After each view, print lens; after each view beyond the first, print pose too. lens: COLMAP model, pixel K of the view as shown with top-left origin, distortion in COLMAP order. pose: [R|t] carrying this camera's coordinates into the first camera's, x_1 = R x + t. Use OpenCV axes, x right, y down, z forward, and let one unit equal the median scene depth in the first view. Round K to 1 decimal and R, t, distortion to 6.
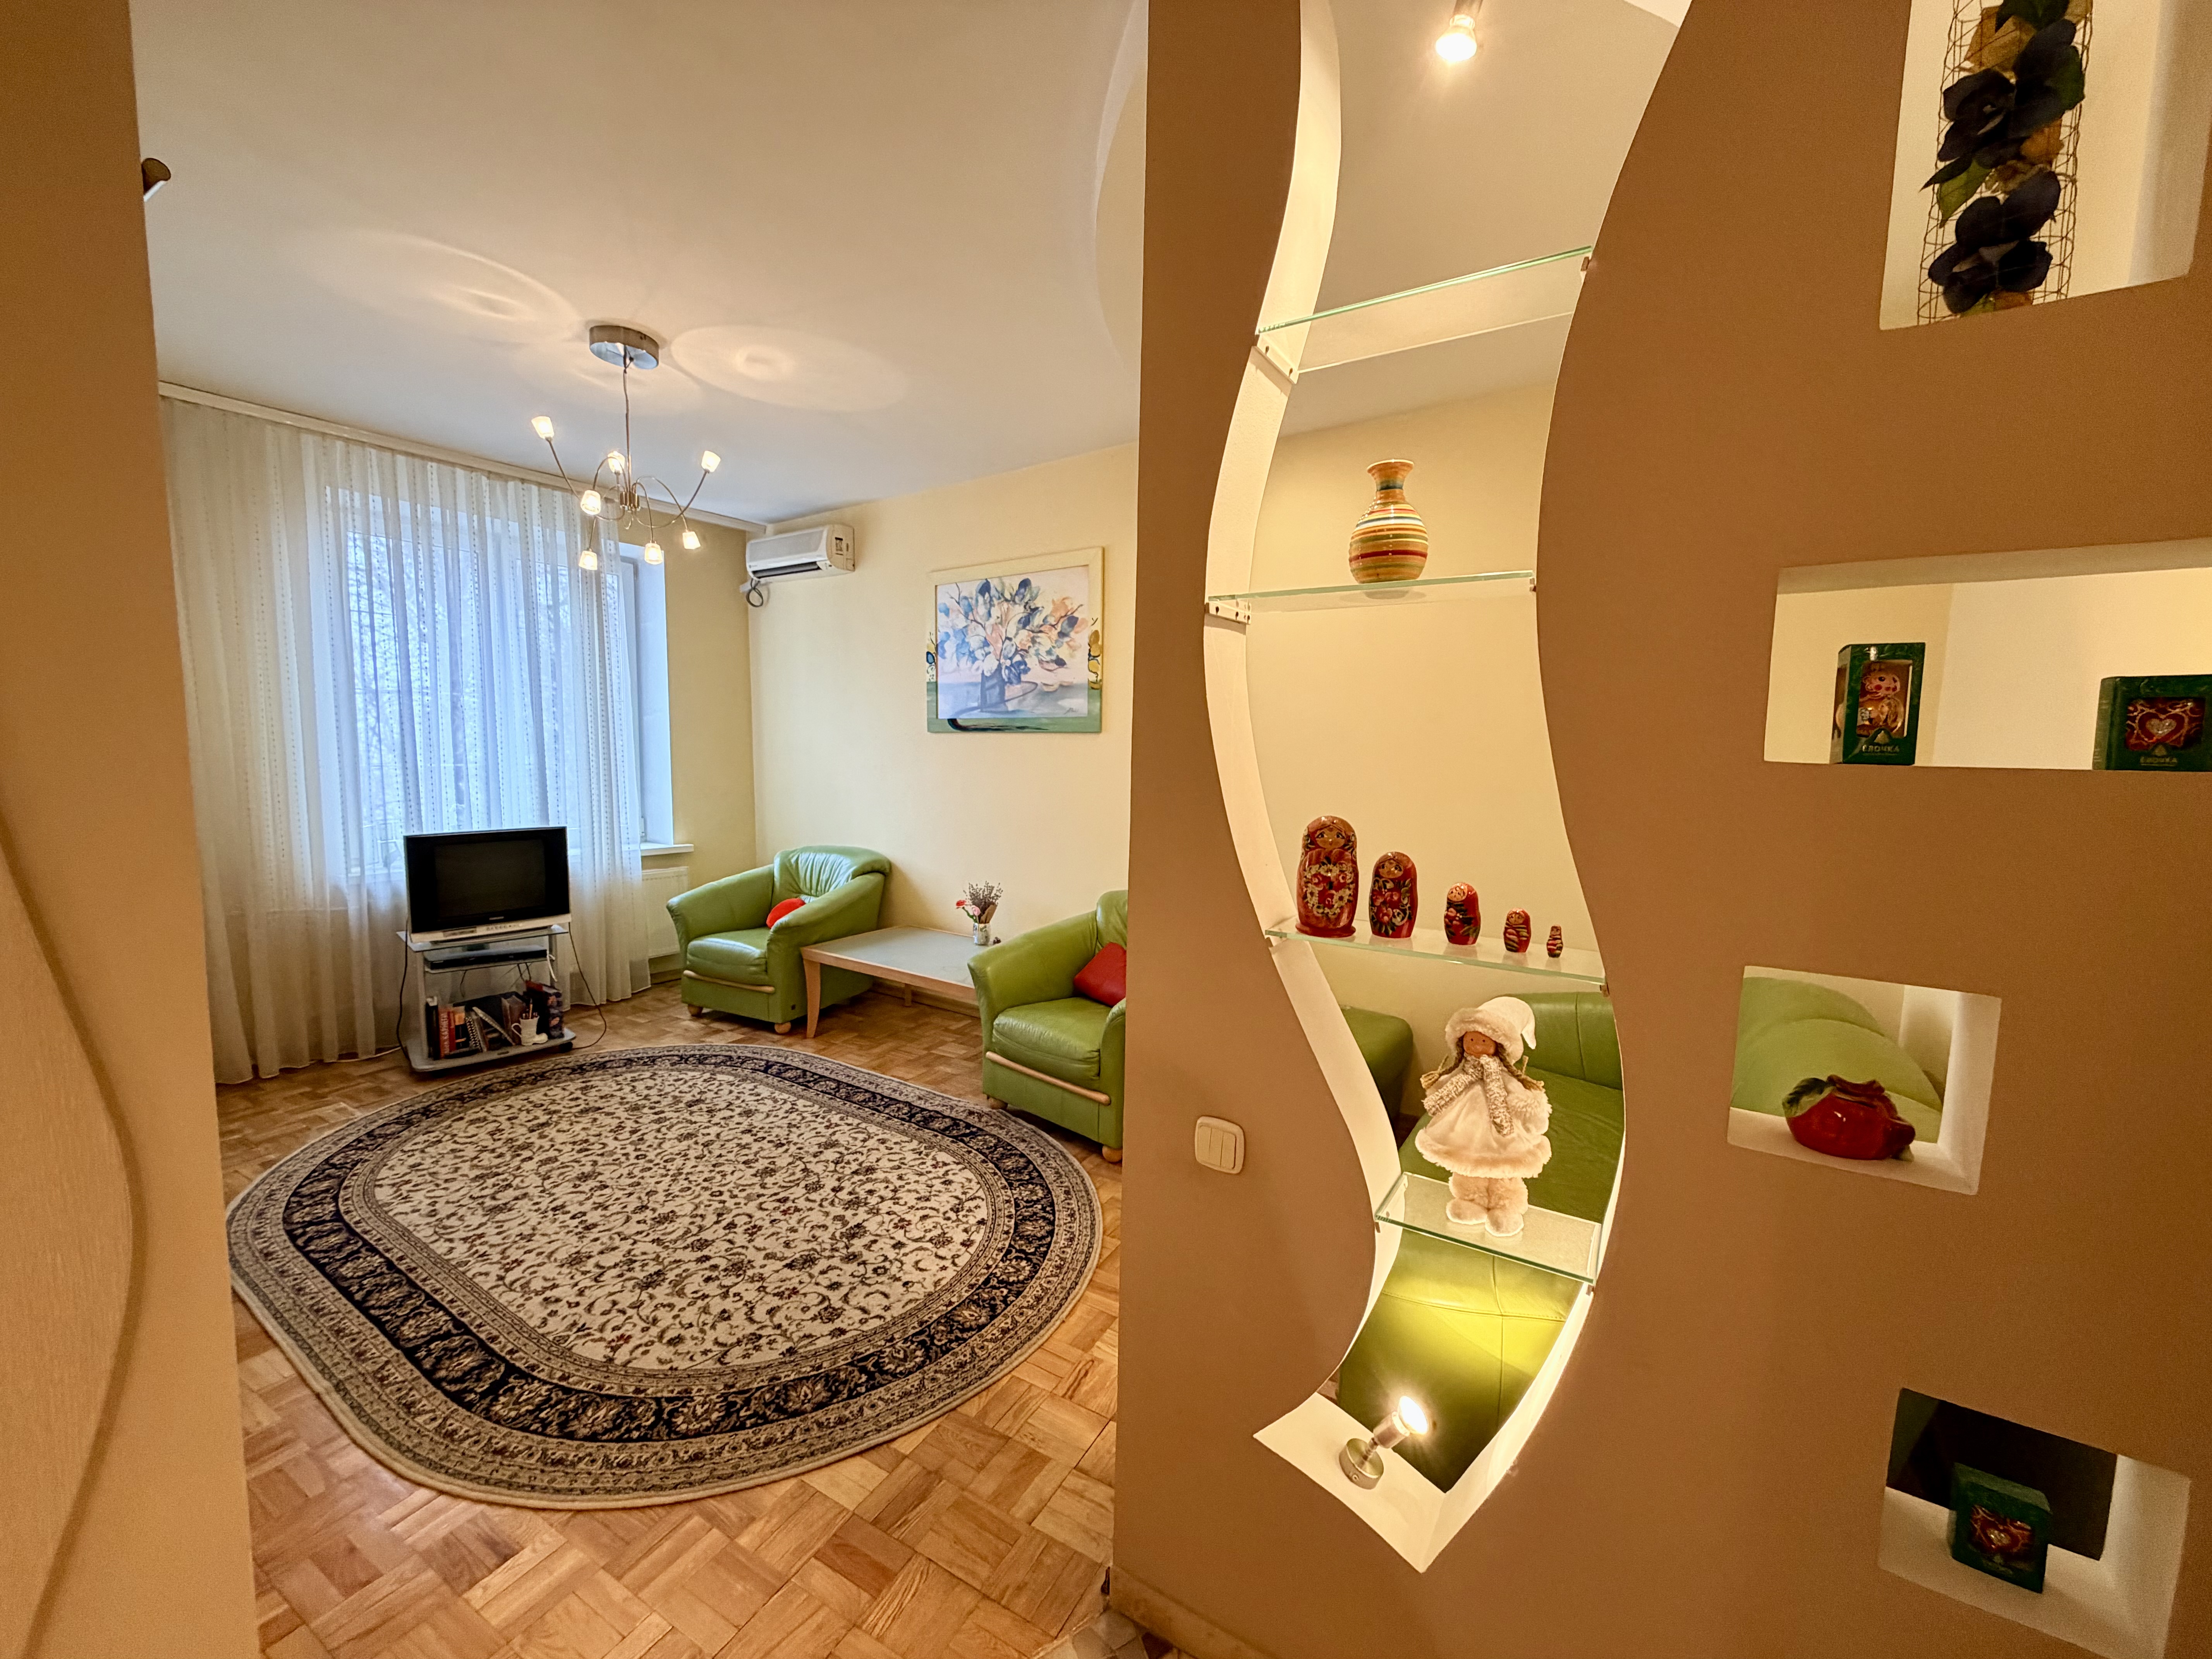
lens RADIAL K [[886.3, 0, 1122.3], [0, 886.3, 834.2], [0, 0, 1]] dist [0.003424, -0.000256]
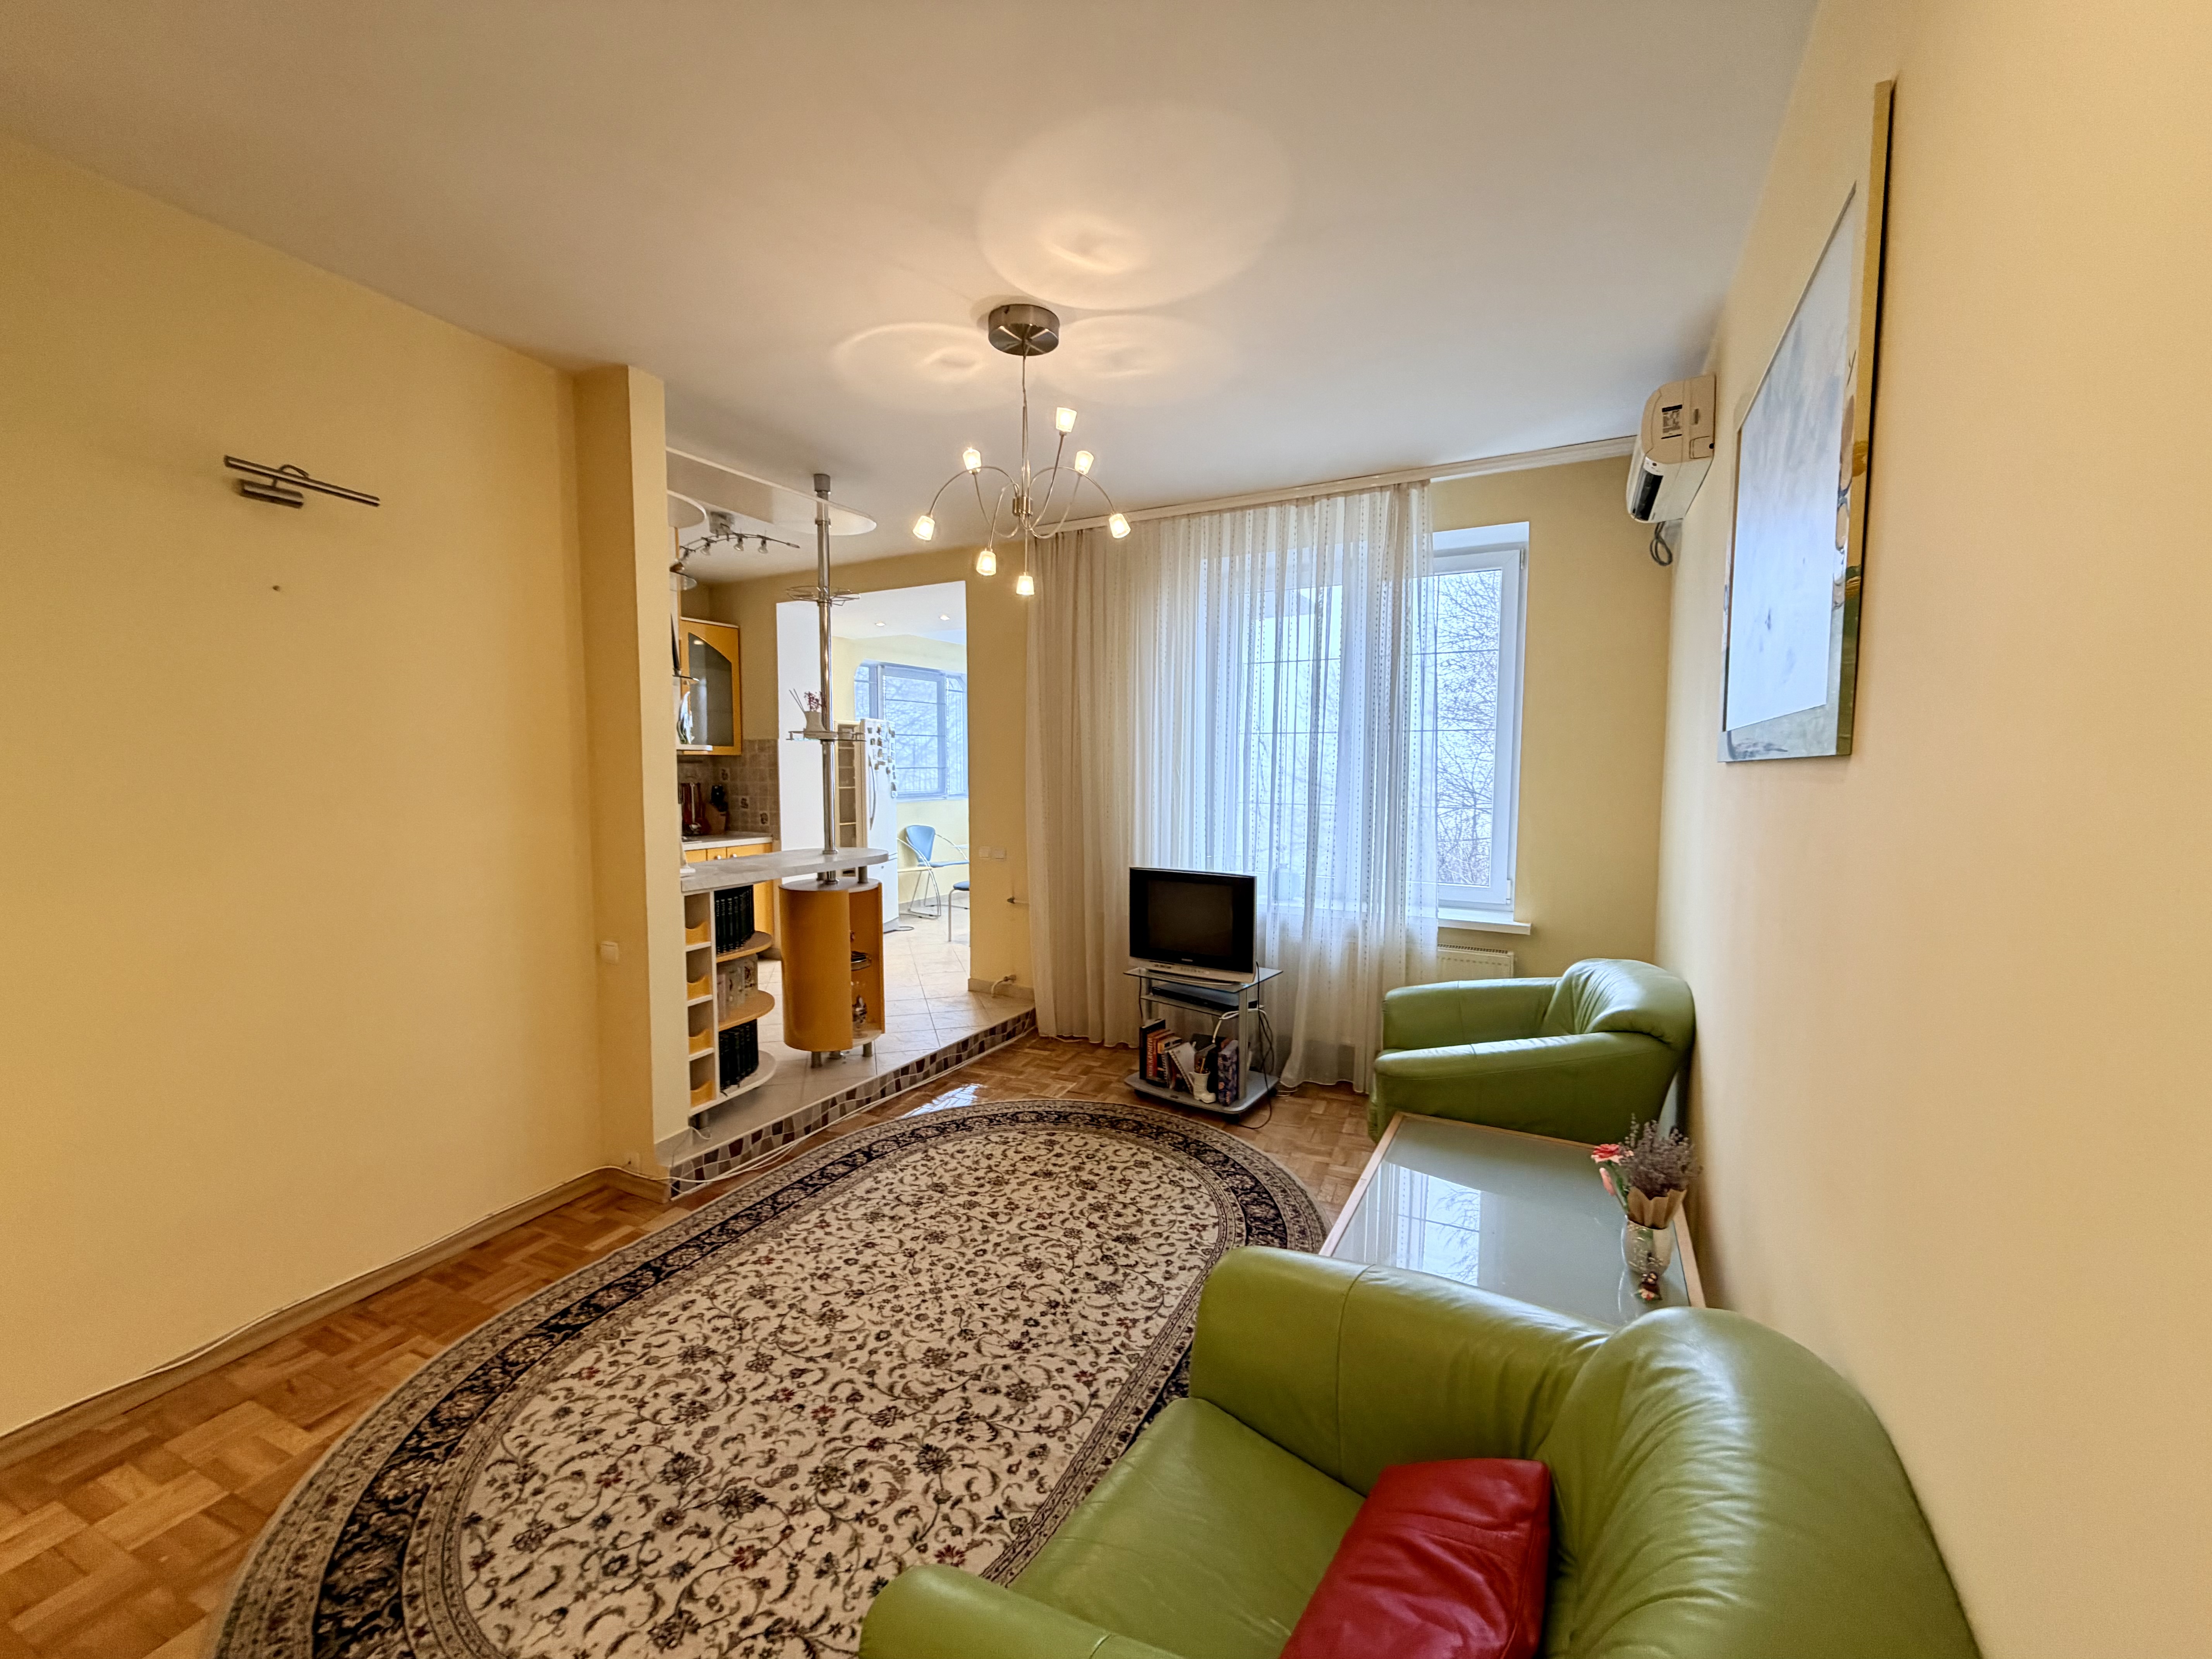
lens RADIAL K [[886.3, 0, 1098.6], [0, 886.3, 830.7], [0, 0, 1]] dist [0.003424, -0.000256]
pose [[0.084473, 0.062448, -0.994467, 0.310715], [-0.102085, 0.993325, 0.053705, -0.110256], [0.991183, 0.096984, 0.090284, 0.968474]]
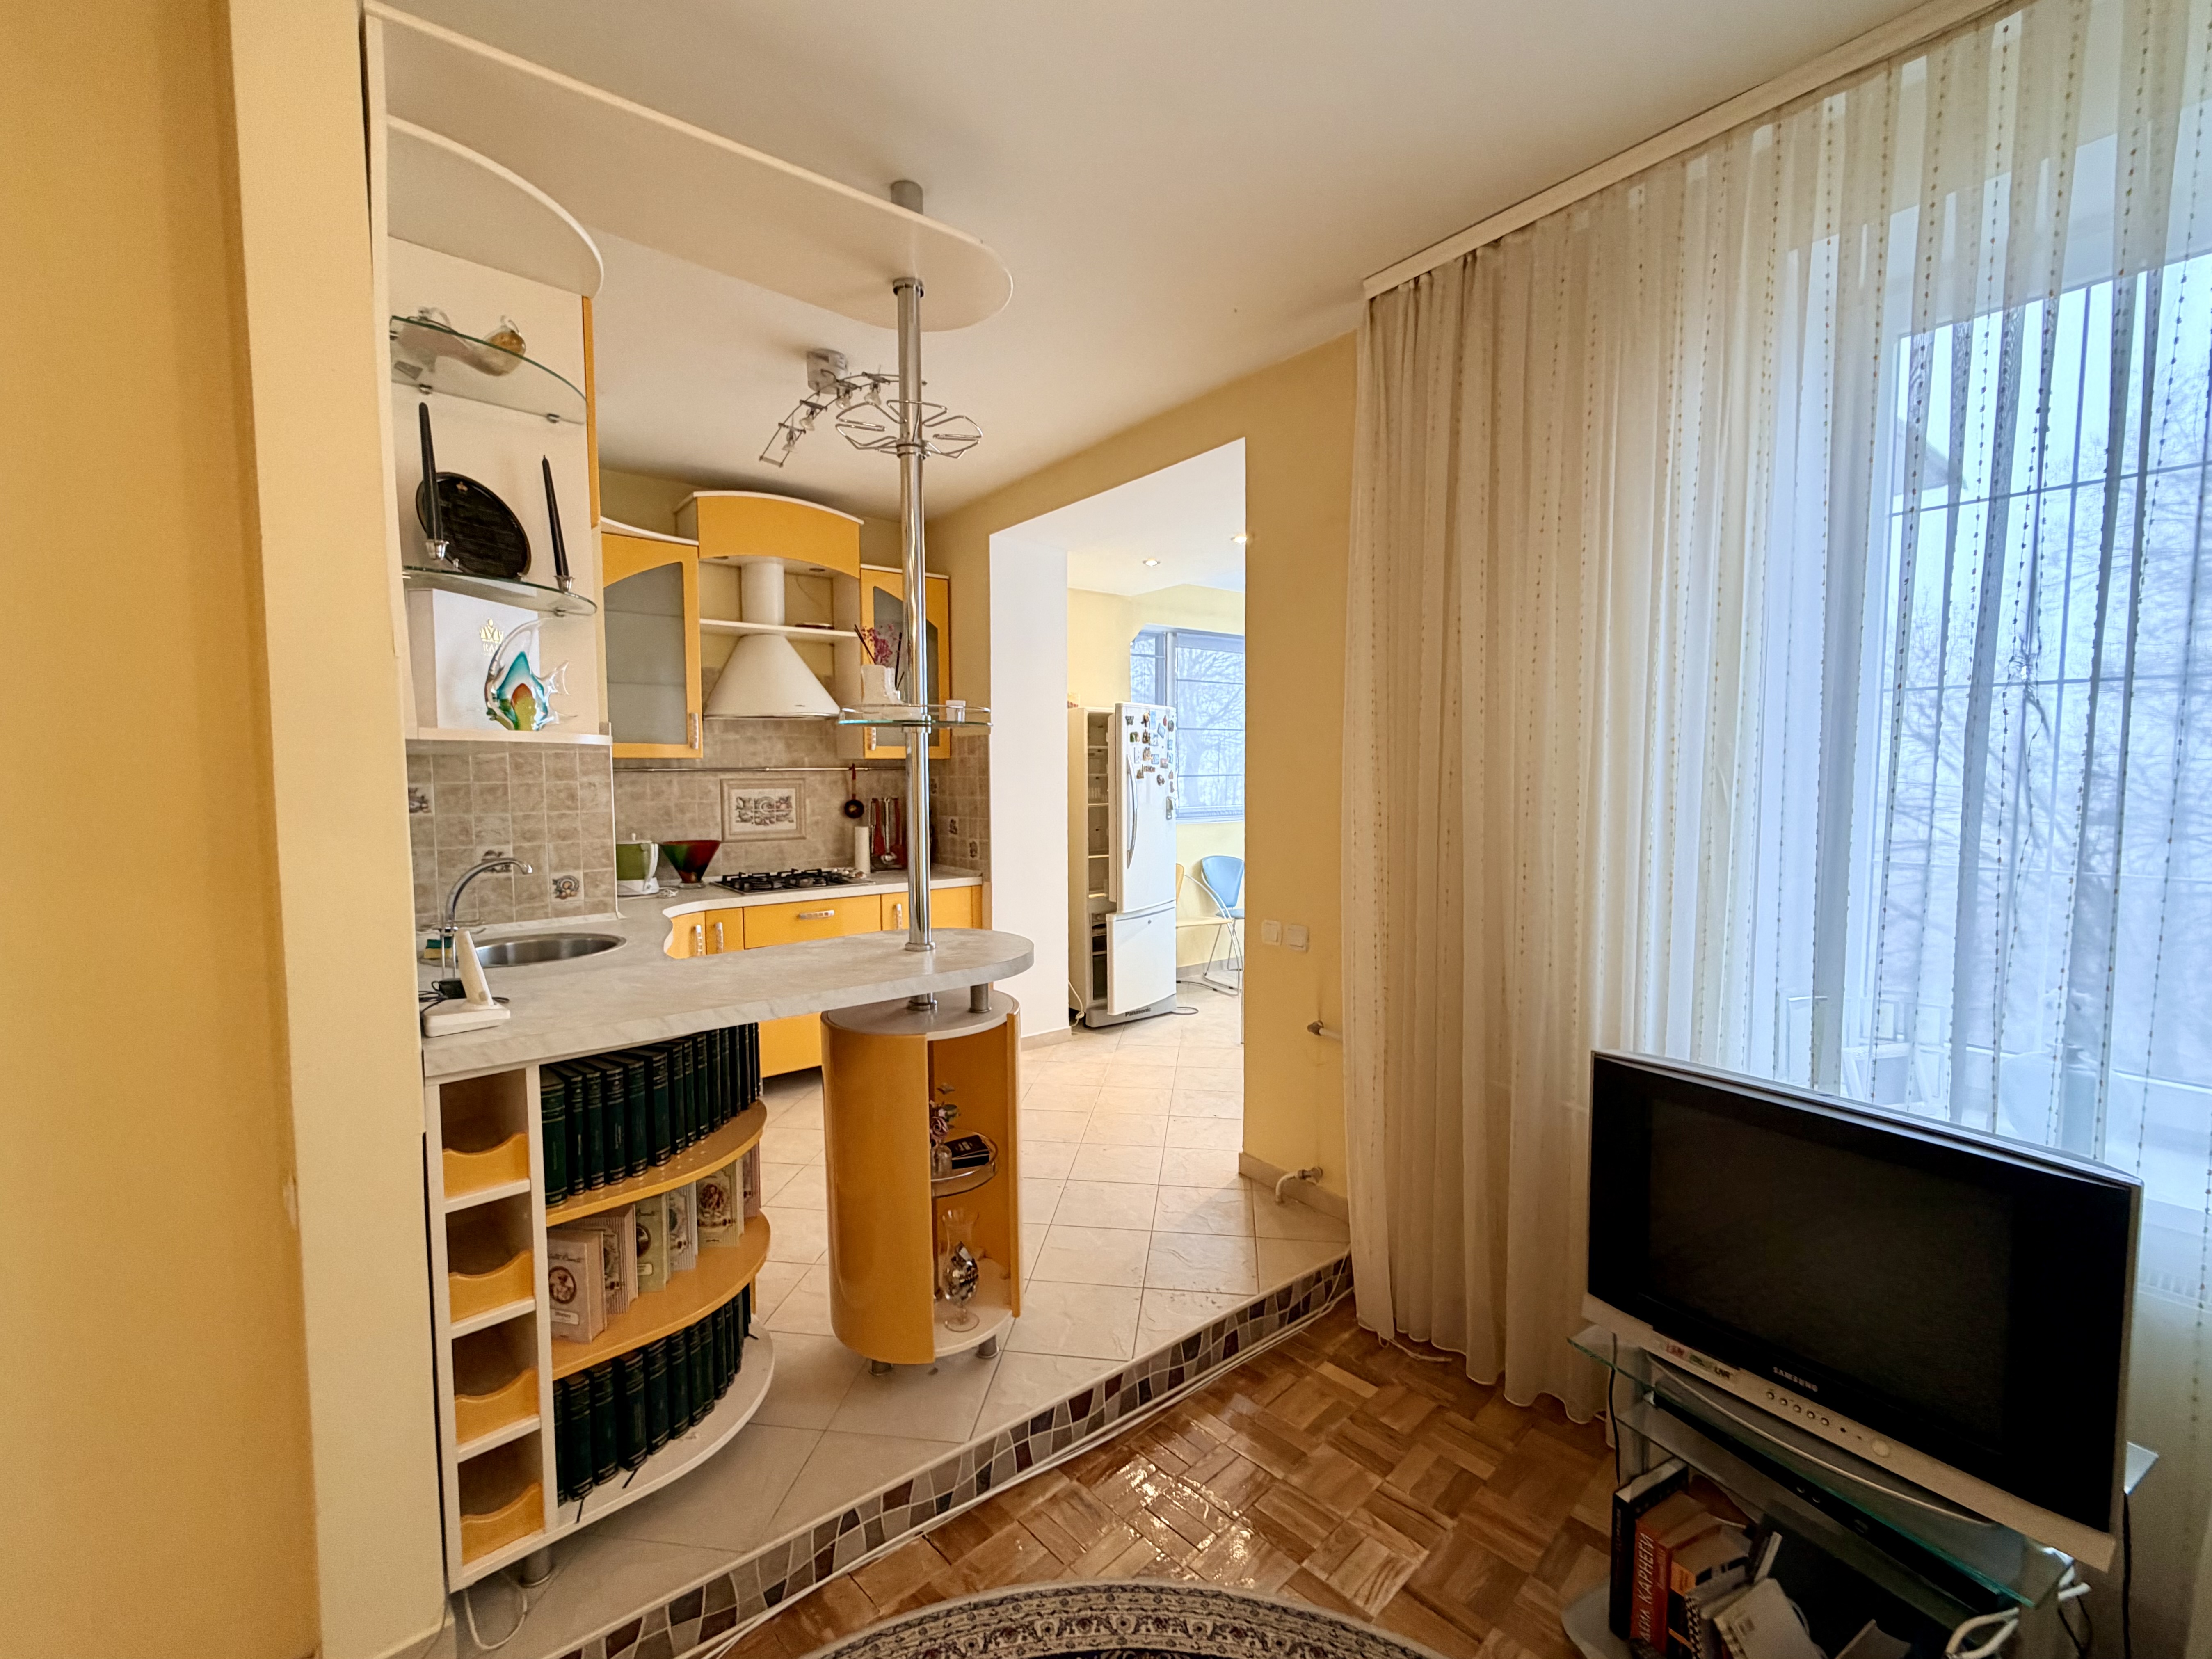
lens RADIAL K [[886.3, 0, 1123.4], [0, 886.3, 821.7], [0, 0, 1]] dist [0.003424, -0.000256]
pose [[-0.307923, 0.043084, -0.950435, -0.415737], [-0.099069, 0.992092, 0.077069, -0.124488], [0.946239, 0.117890, -0.301219, 1.025536]]
